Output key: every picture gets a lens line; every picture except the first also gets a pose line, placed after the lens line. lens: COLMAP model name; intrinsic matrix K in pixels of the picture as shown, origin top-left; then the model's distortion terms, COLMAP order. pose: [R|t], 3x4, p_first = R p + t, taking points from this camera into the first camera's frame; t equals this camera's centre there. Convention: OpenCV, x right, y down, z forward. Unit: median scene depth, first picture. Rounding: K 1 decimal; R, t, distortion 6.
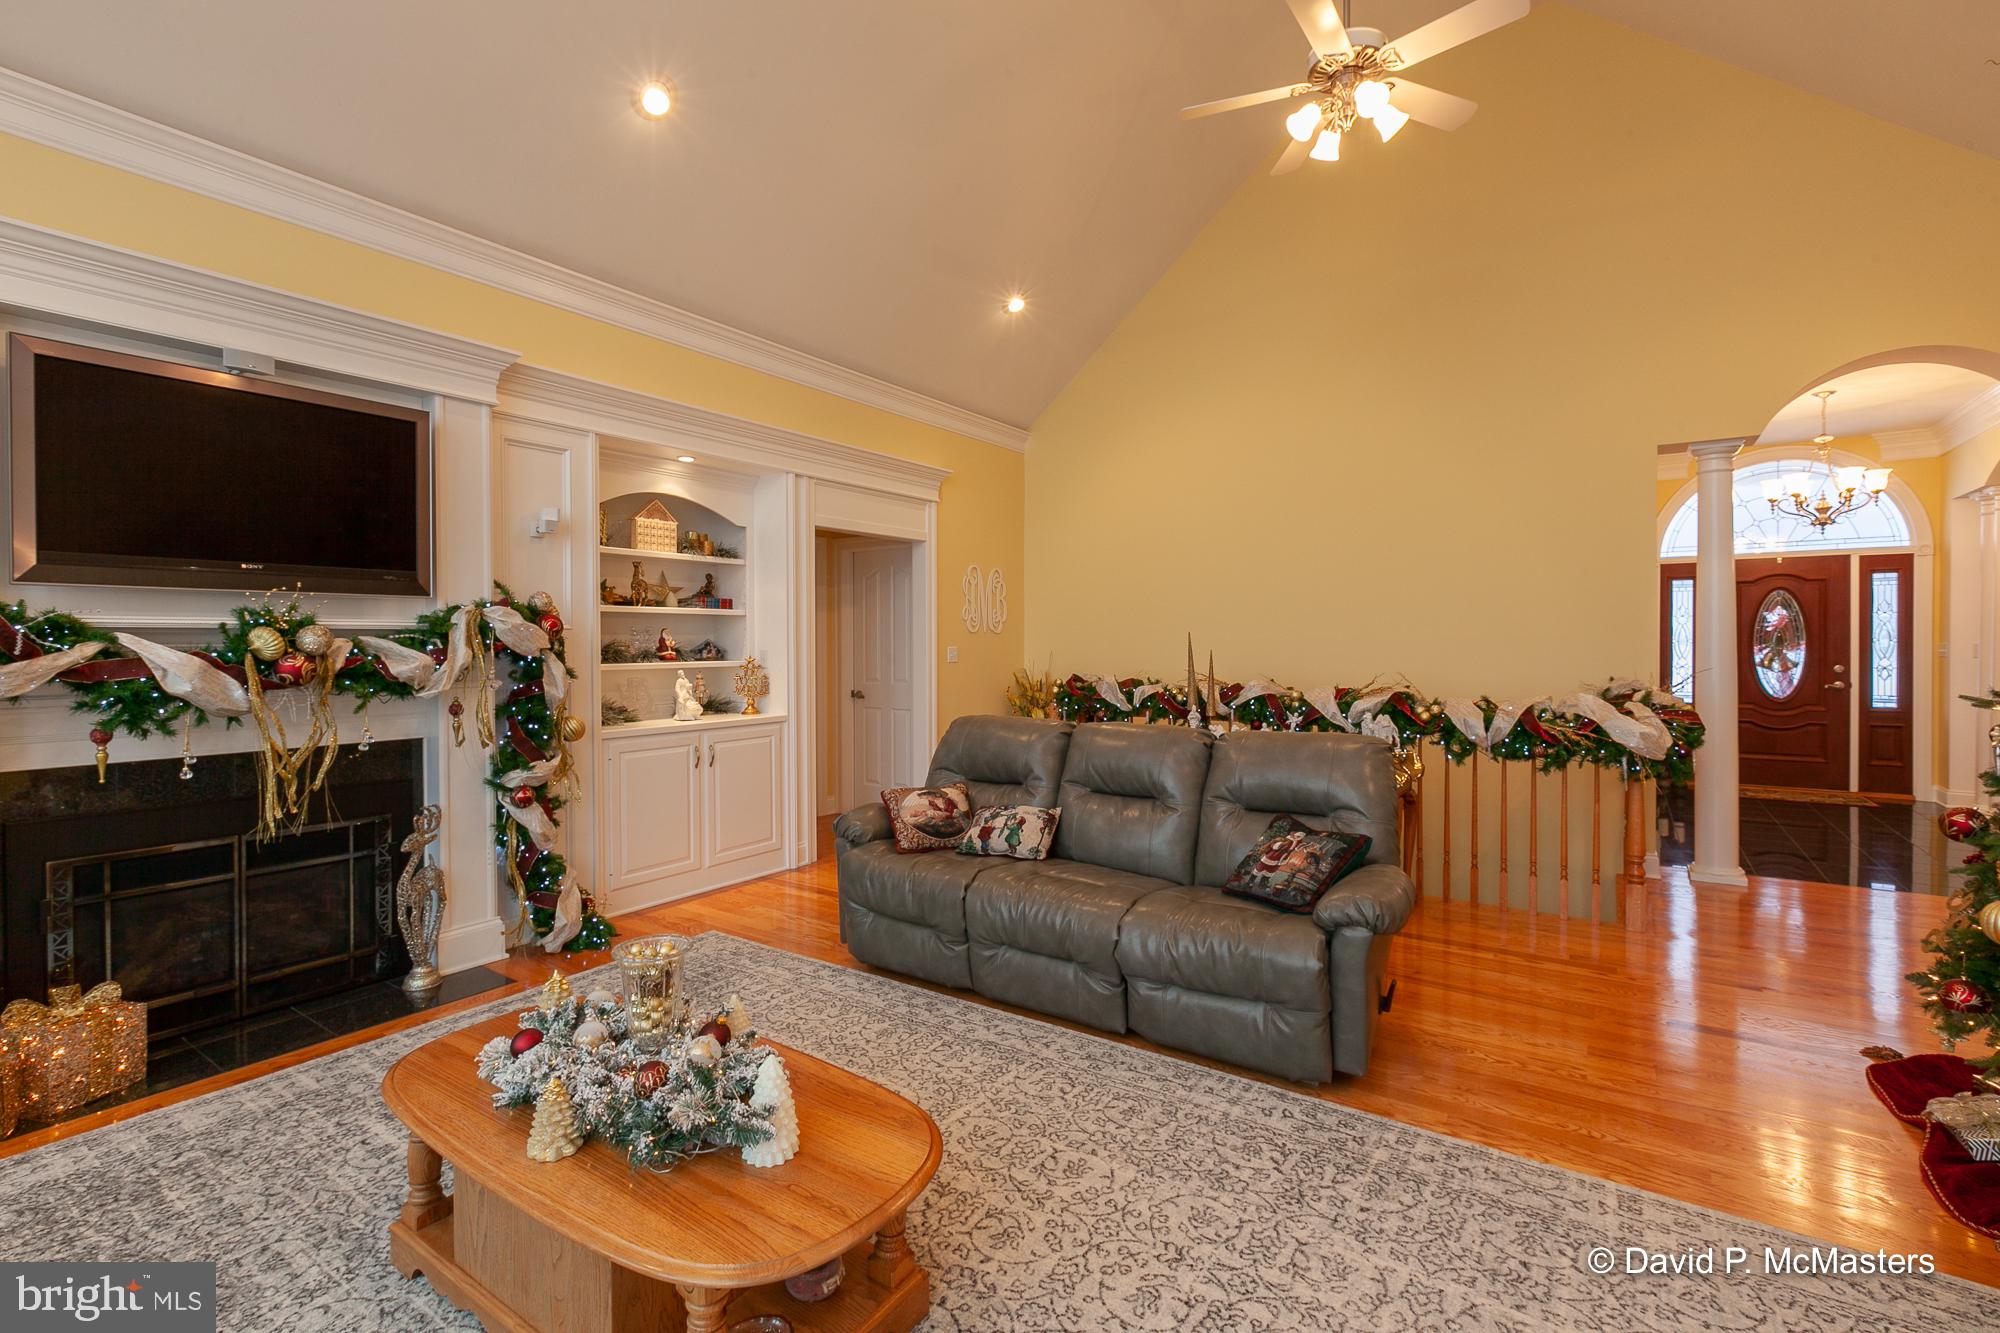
lens RADIAL K [[910.3, 0, 1000.0], [0, 910.3, 666.5], [0, 0, 1]] dist [0.000601, 0.000250]
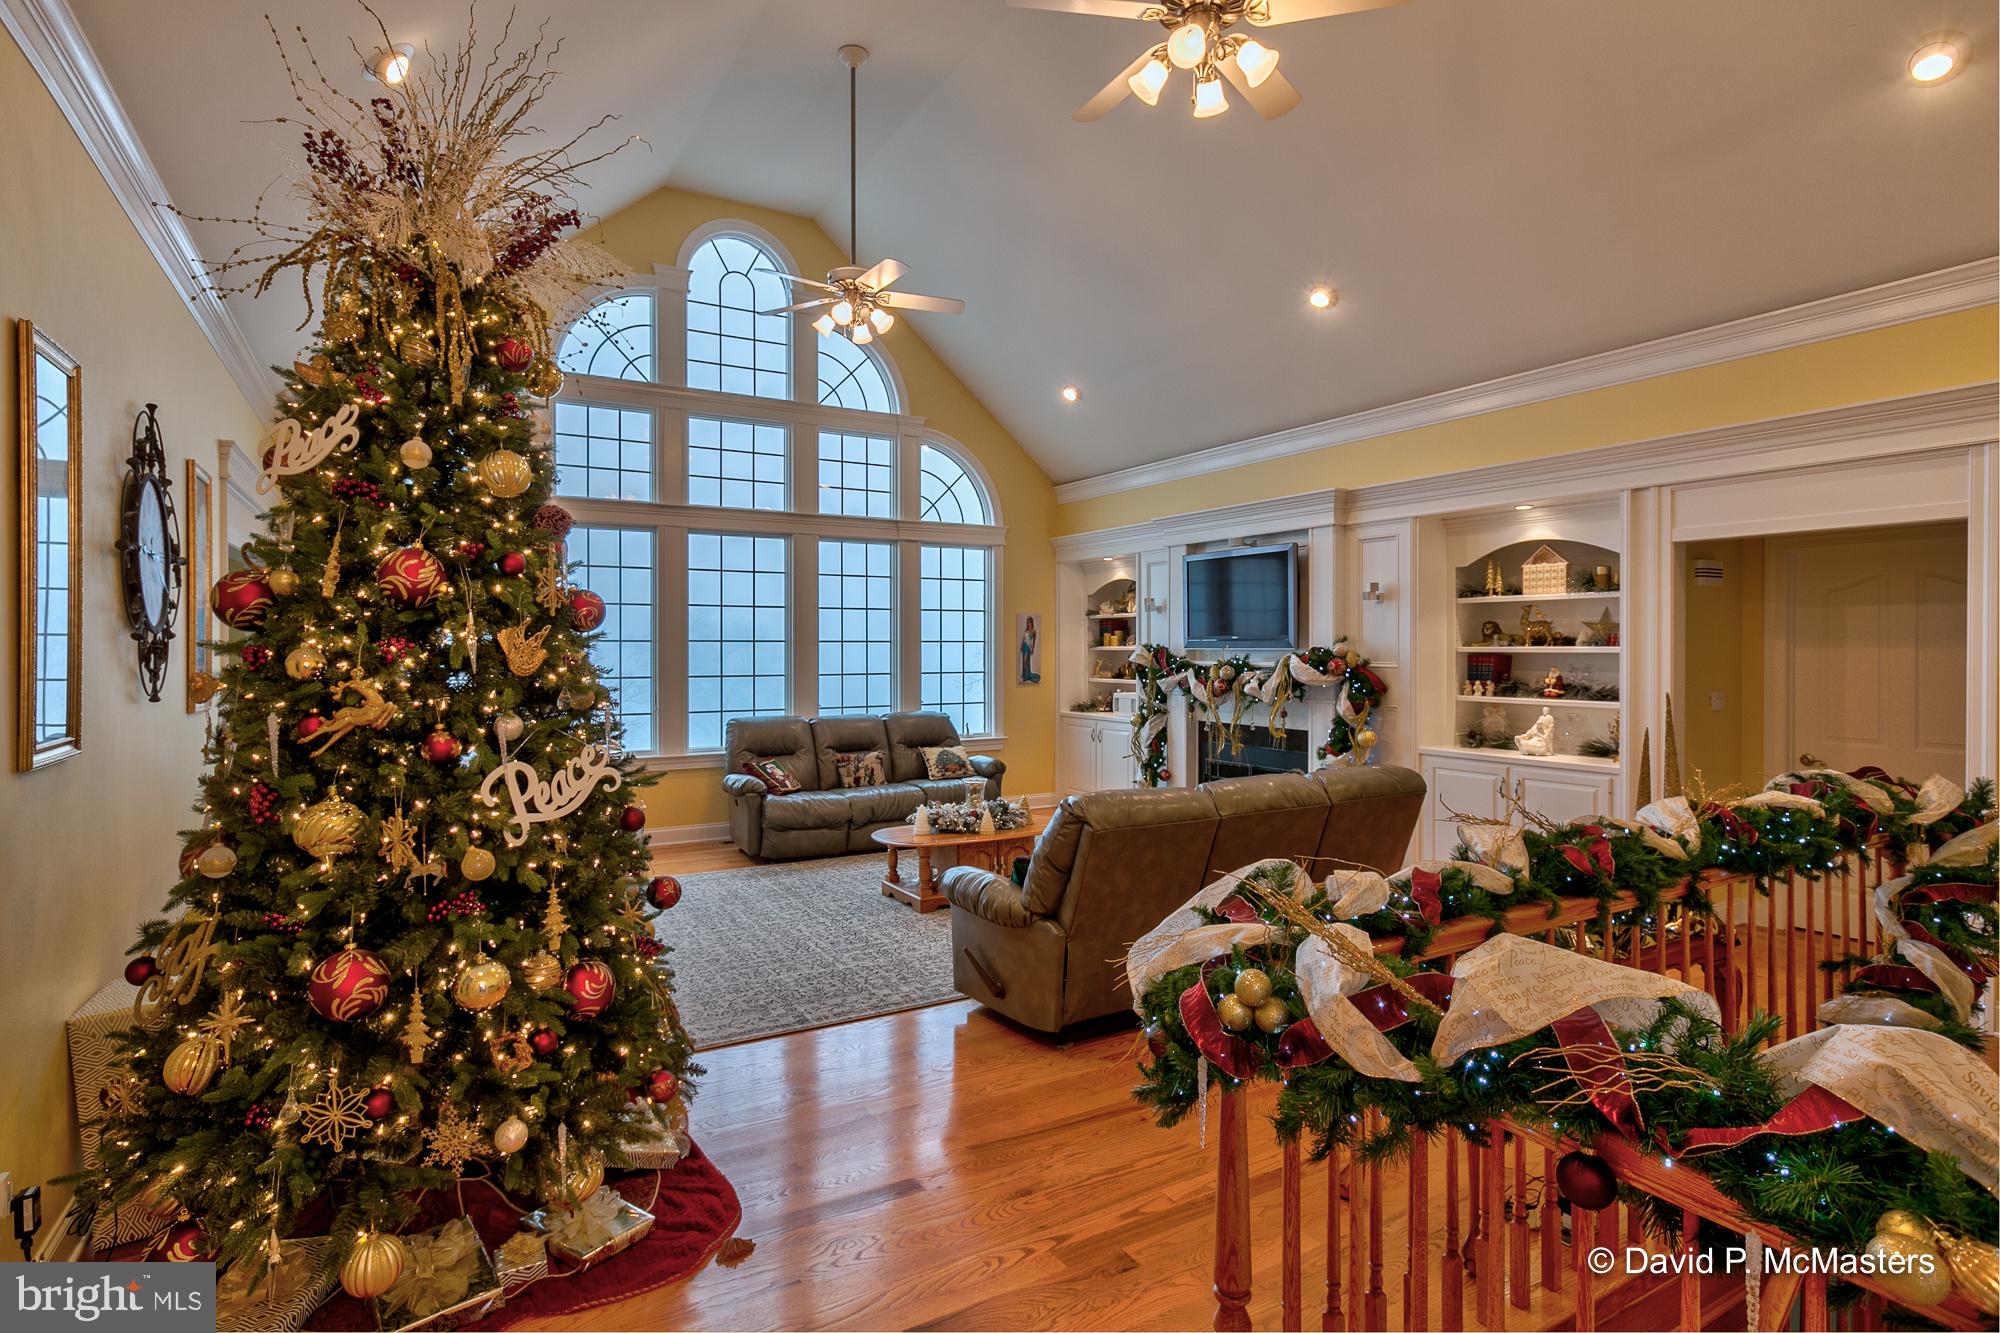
lens RADIAL K [[1003.4, 0, 1000.0], [0, 1003.4, 666.5], [0, 0, 1]] dist [-0.000106, 0.000002]
pose [[-0.422007, 0.009846, -0.906539, 1.428272], [-0.032587, 0.999130, 0.026021, -0.074117], [0.906007, 0.040522, -0.421319, 1.360349]]
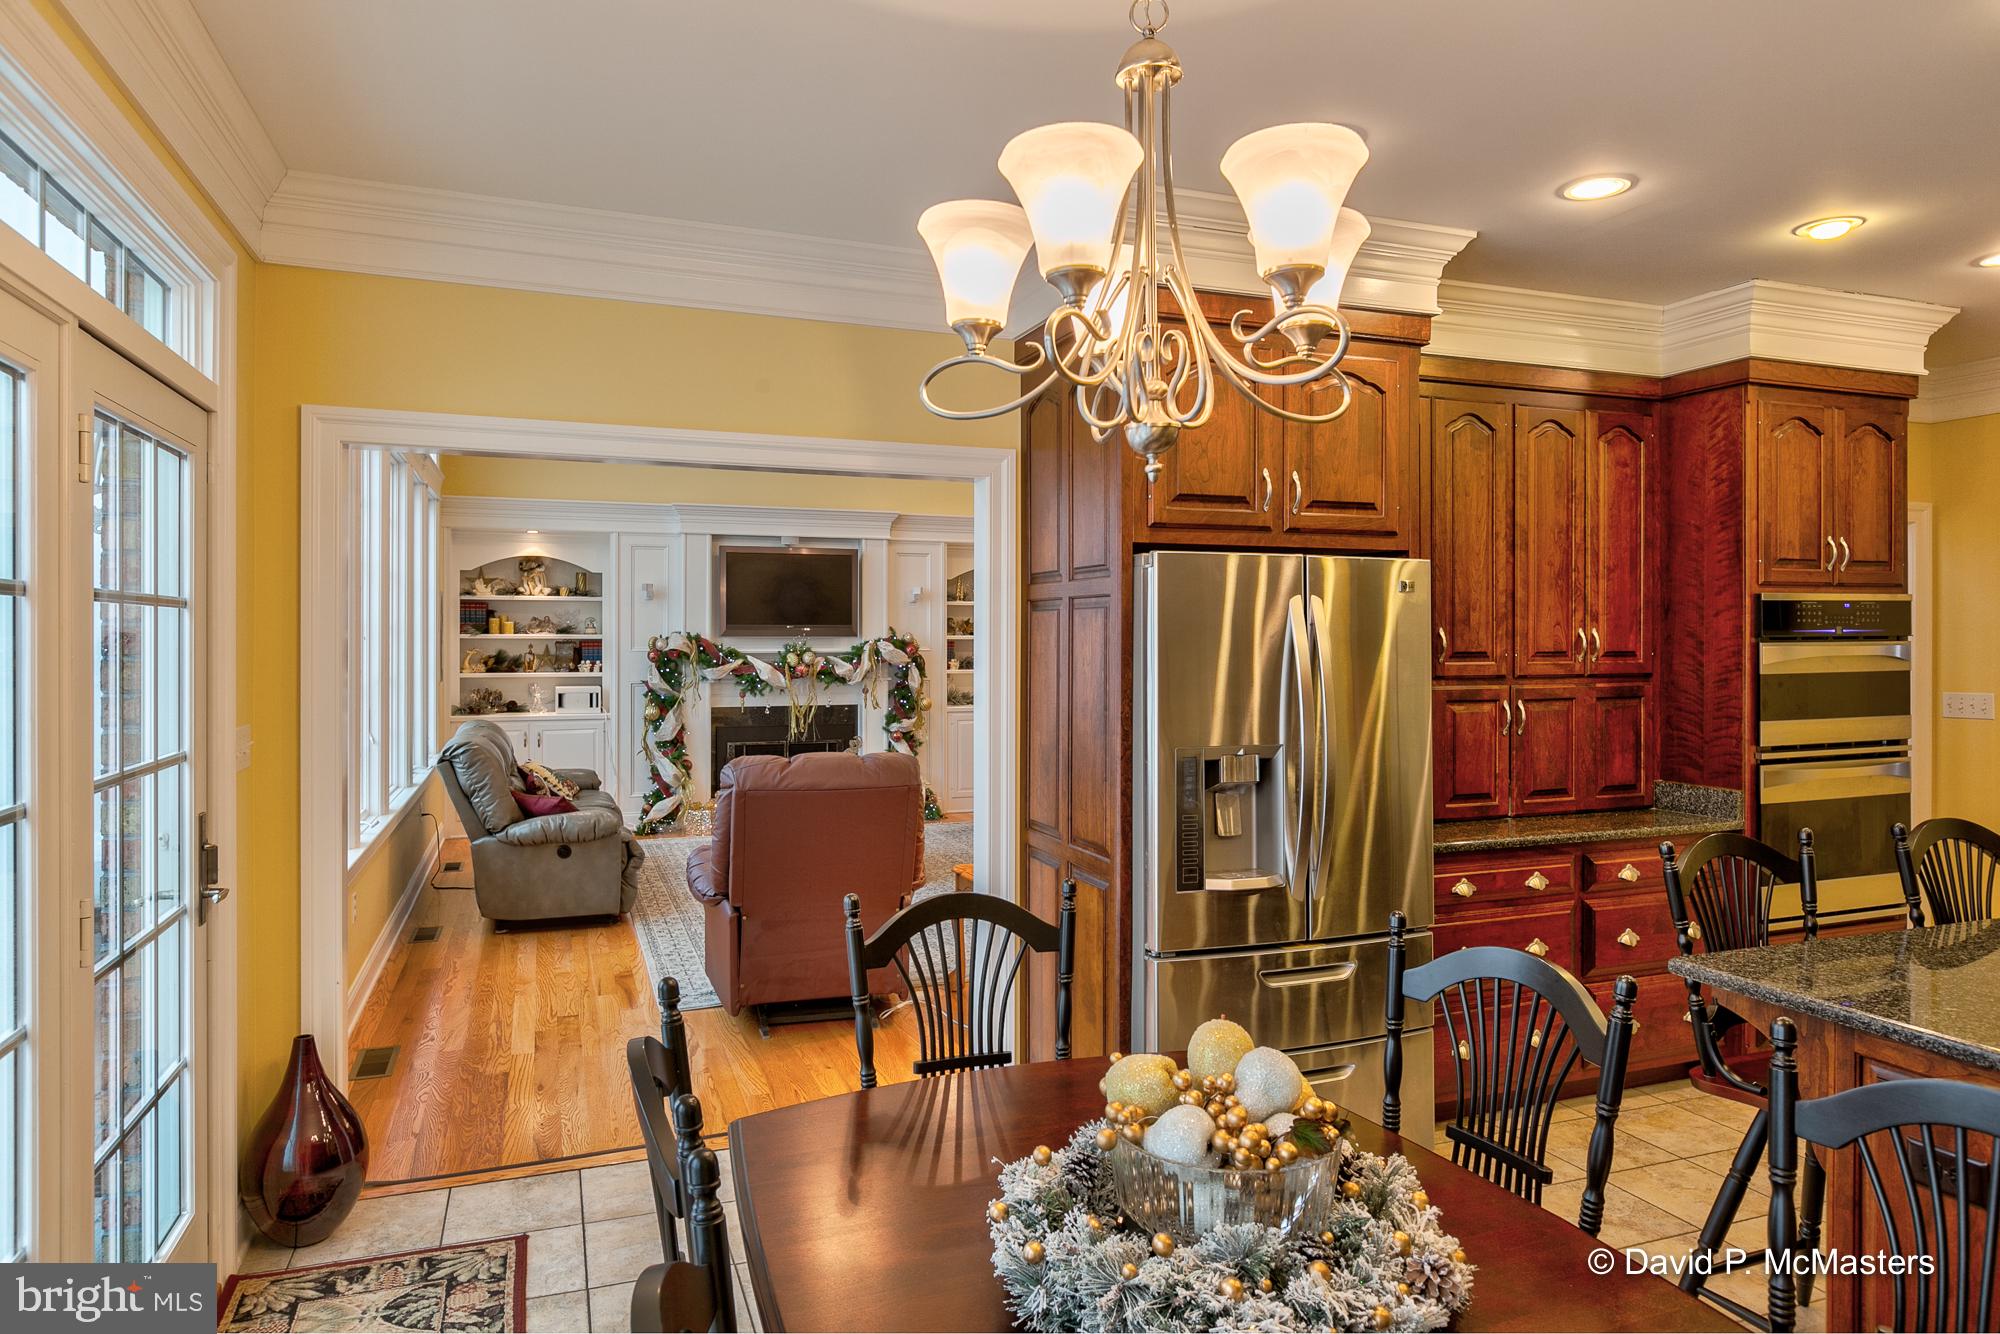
lens RADIAL K [[1225.6, 0, 998.7], [0, 1225.6, 672.9], [0, 0, 1]] dist [0.000195, 0.000002]
pose [[0.821396, 0.021286, -0.569961, 1.311214], [-0.019415, 0.999768, 0.009357, -0.027480], [0.570028, 0.003380, 0.821618, -1.188202]]
